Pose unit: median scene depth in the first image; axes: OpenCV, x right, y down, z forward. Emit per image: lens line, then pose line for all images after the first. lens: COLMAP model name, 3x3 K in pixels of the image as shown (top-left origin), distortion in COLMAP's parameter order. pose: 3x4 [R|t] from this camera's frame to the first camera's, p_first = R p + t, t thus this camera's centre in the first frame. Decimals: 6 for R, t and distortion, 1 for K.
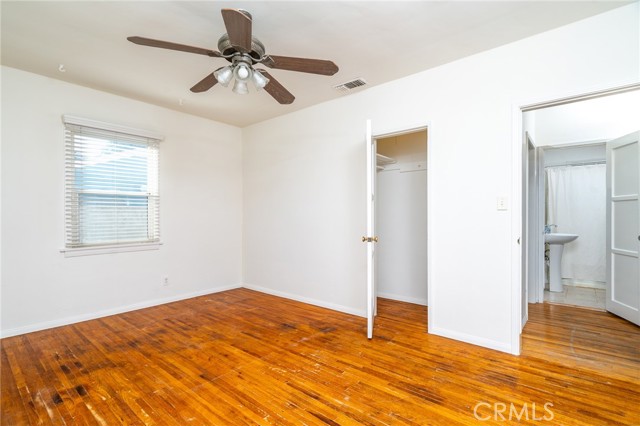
lens RADIAL K [[293.3, 0, 314.1], [0, 293.3, 211.8], [0, 0, 1]] dist [-0.002102, 0.000868]
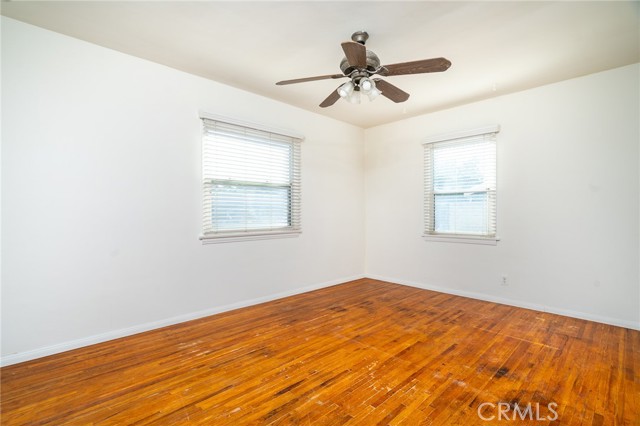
lens RADIAL K [[293.3, 0, 316.6], [0, 293.3, 213.9], [0, 0, 1]] dist [-0.002102, 0.000868]
pose [[-0.054160, 0.012931, -0.998449, 0.723763], [0.015282, 0.999810, 0.012120, 0.004326], [0.998415, -0.014601, -0.054347, 0.714637]]
